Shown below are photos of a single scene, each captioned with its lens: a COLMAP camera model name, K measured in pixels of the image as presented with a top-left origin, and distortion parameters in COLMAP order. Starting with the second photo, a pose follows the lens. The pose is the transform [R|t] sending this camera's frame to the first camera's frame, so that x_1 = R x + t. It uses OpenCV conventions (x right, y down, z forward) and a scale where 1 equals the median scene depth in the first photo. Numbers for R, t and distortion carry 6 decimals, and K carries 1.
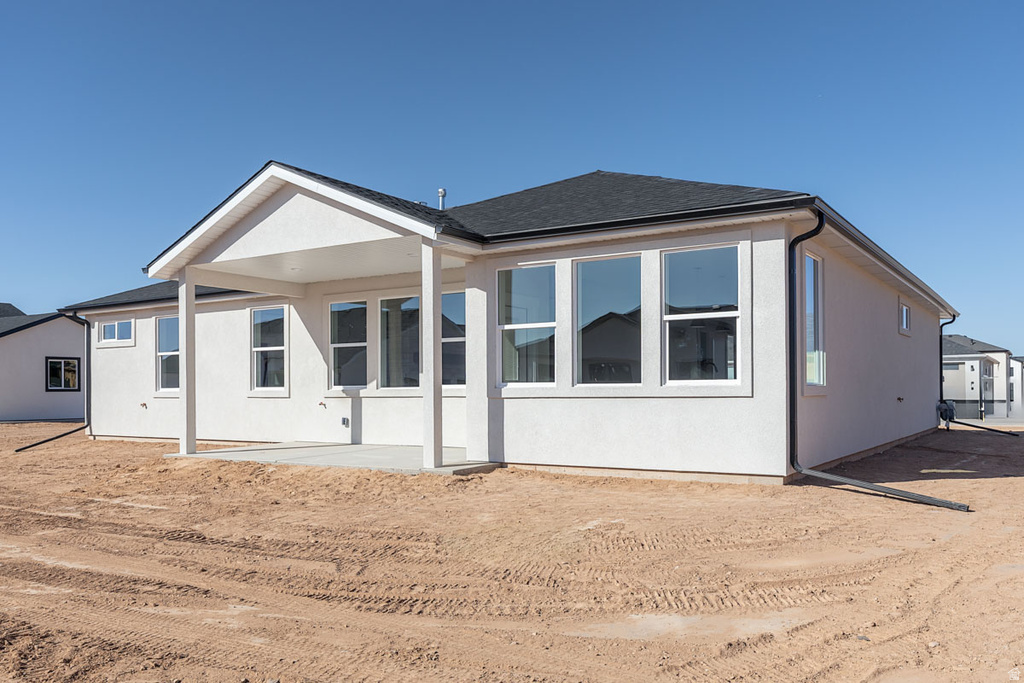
lens RADIAL K [[839.3, 0, 514.8], [0, 839.3, 351.1], [0, 0, 1]] dist [0.003738, -0.002296]
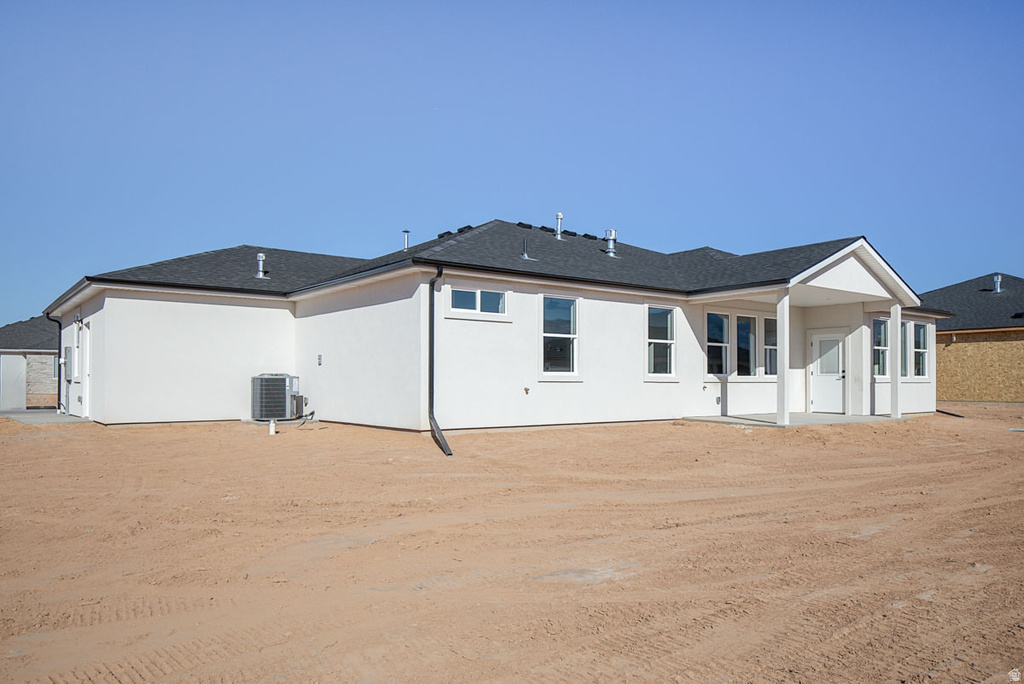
lens RADIAL K [[730.9, 0, 510.7], [0, 730.9, 340.6], [0, 0, 1]] dist [-0.003612, 0.000804]
pose [[0.338185, 0.058440, 0.939263, -1.437925], [-0.055601, 0.997567, -0.042048, 0.055819], [-0.939436, -0.038004, 0.340611, 0.910005]]
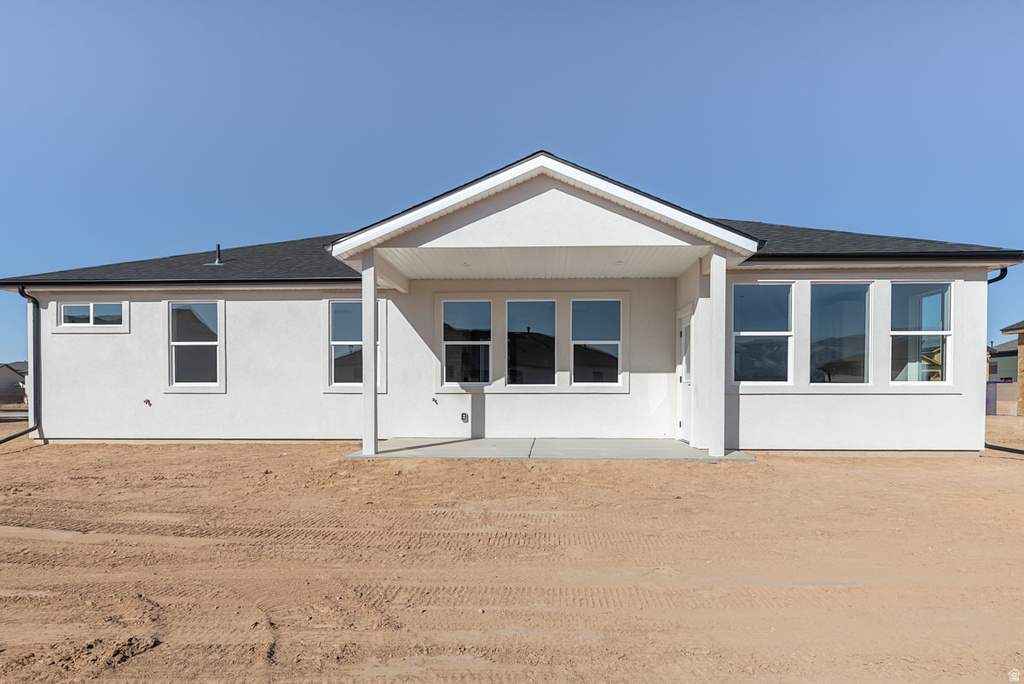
lens RADIAL K [[613.1, 0, 519.8], [0, 613.1, 360.6], [0, 0, 1]] dist [-0.000686, 0.000048]
pose [[0.857491, 0.030956, 0.513567, -0.529298], [-0.030462, 0.999492, -0.009384, 0.019597], [-0.513596, -0.007598, 0.857998, 0.316572]]
